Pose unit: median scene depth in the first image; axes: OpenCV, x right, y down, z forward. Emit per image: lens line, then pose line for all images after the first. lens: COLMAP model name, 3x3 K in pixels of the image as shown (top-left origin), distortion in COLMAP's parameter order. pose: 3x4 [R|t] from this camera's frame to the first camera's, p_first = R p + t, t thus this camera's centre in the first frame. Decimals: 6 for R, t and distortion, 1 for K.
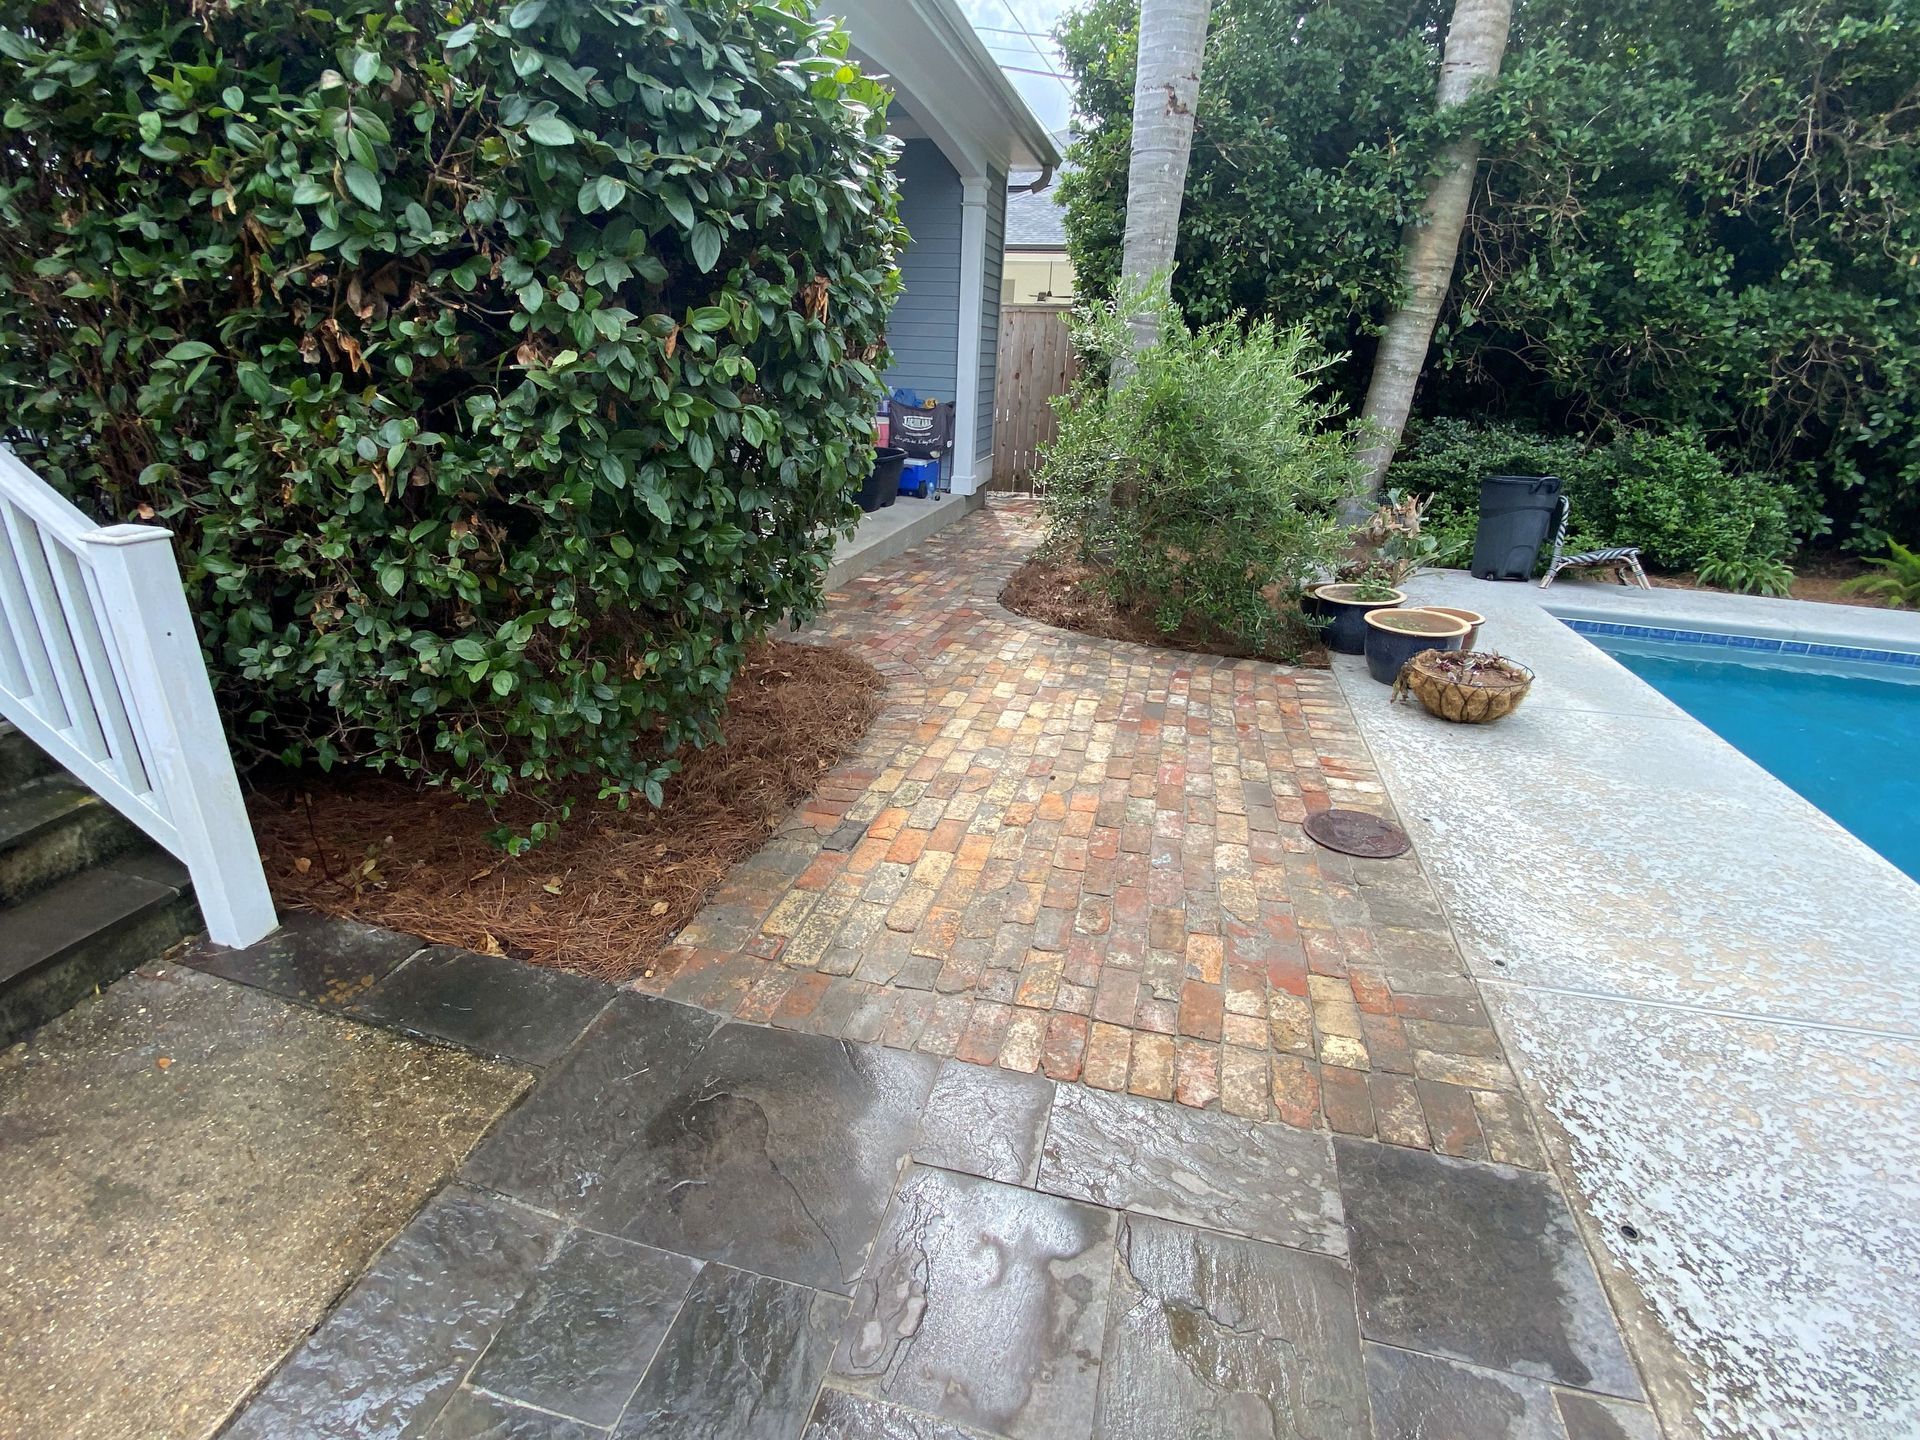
lens RADIAL K [[902.2, 0, 960.0], [0, 902.2, 720.0], [0, 0, 1]] dist [0.000004, 0.000007]
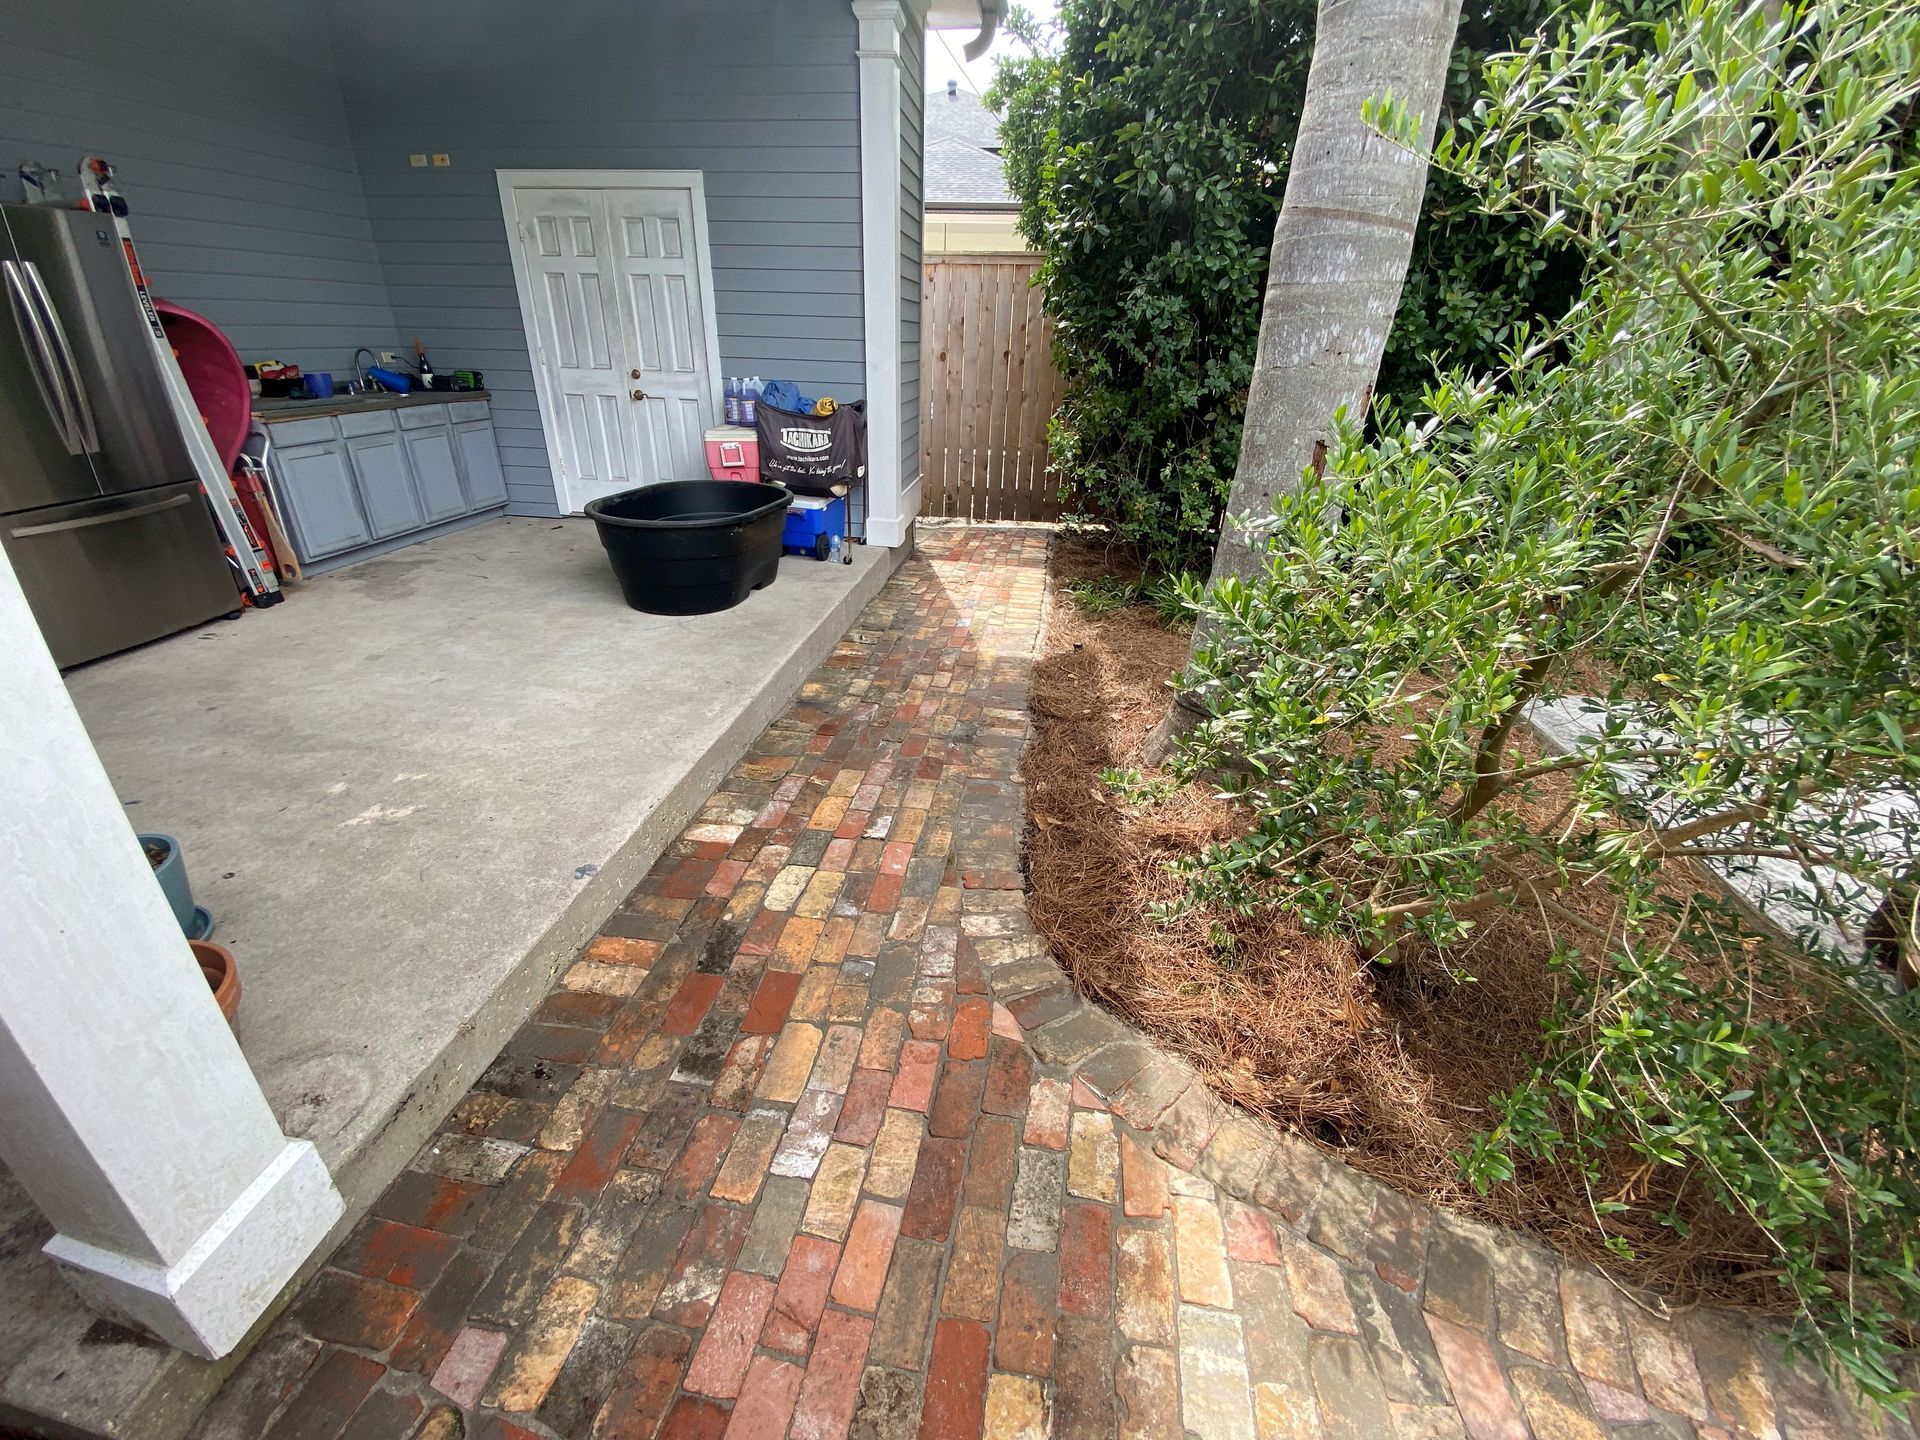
lens RADIAL K [[780.1, 0, 1000.6], [0, 780.1, 718.7], [0, 0, 1]] dist [0.000357, -0.000050]
pose [[0.984368, -0.071352, 0.161024, -0.017874], [0.060507, 0.995619, 0.071287, -0.190683], [-0.165405, -0.060429, 0.984373, 0.501435]]
